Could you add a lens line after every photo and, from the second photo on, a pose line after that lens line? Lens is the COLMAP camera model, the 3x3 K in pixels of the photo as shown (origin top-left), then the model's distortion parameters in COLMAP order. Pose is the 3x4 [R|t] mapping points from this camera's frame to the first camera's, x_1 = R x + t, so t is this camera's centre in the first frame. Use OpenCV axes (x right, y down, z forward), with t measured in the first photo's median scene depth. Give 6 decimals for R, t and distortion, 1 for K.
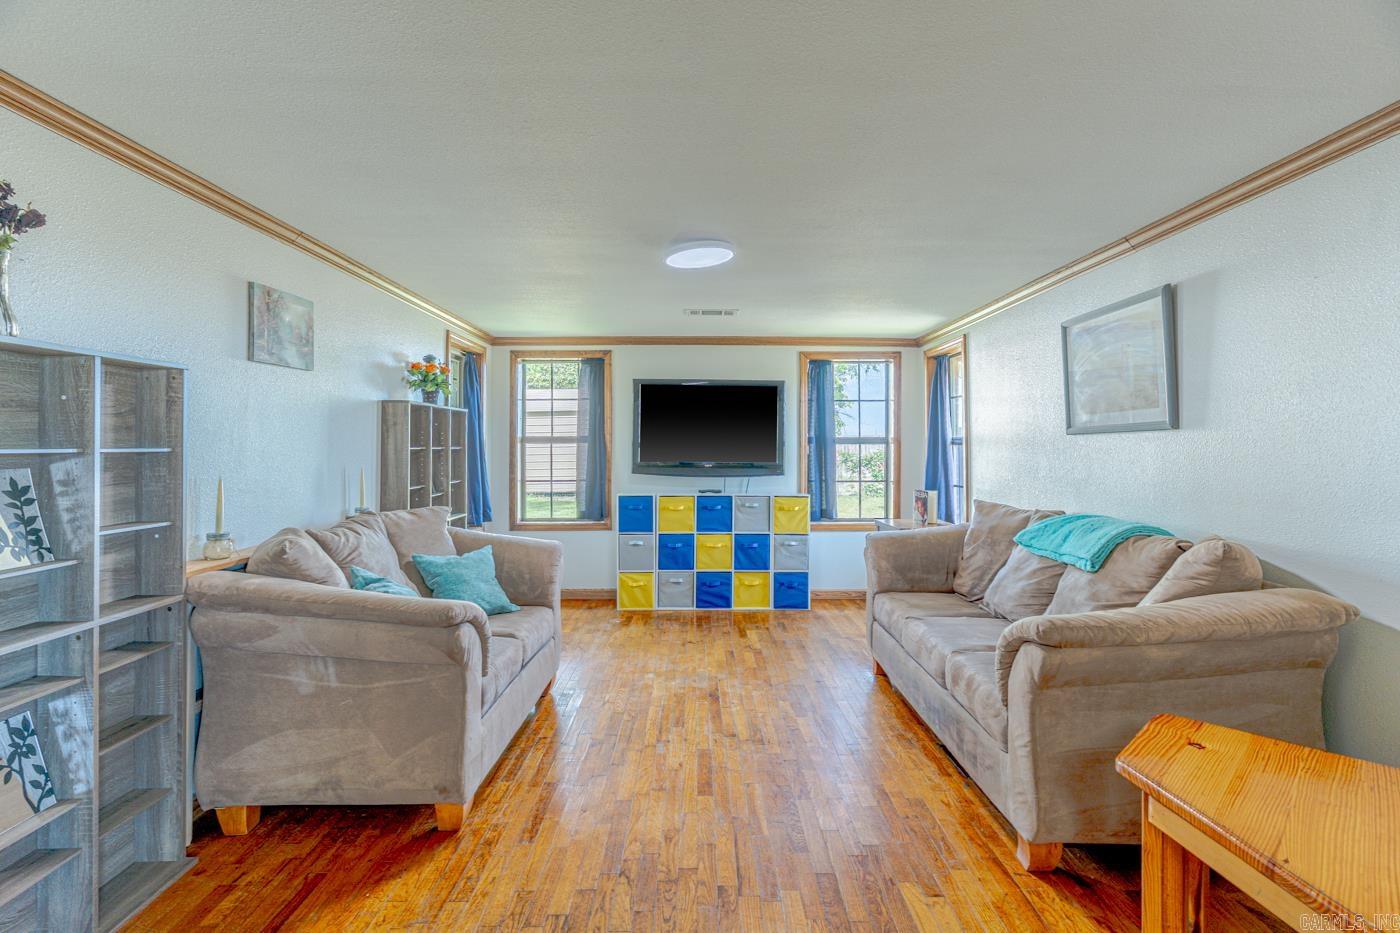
lens RADIAL K [[683.9, 0, 675.1], [0, 683.9, 462.7], [0, 0, 1]] dist [-0.000945, -0.000566]
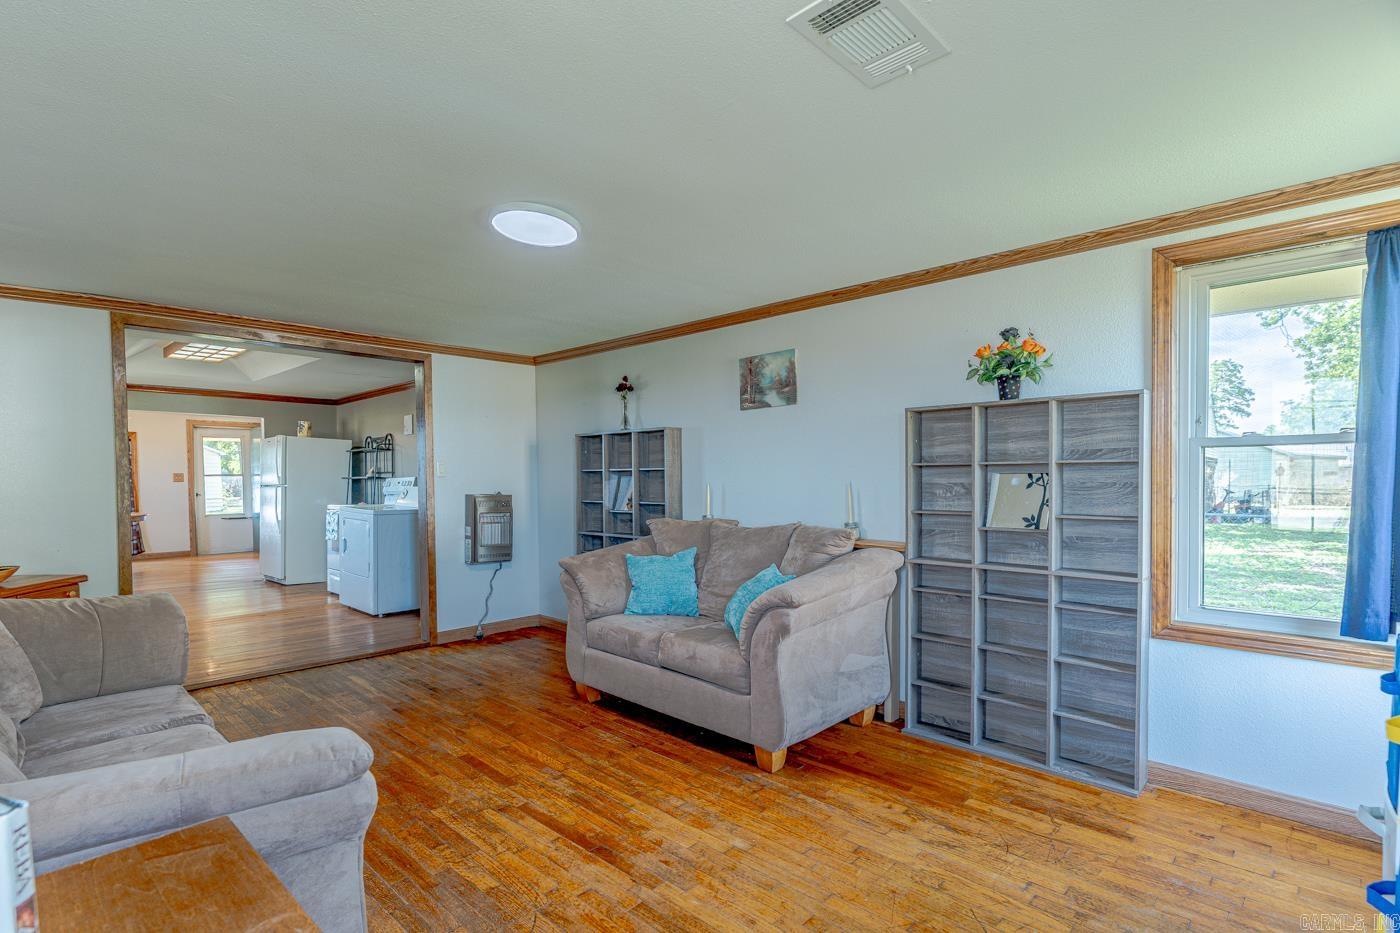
lens RADIAL K [[683.9, 0, 675.1], [0, 683.9, 462.7], [0, 0, 1]] dist [-0.000945, -0.000566]
pose [[-0.691421, -0.006592, -0.722422, 0.534053], [-0.000493, 0.999962, -0.008652, -0.013408], [0.722451, -0.005626, -0.691399, 1.706882]]
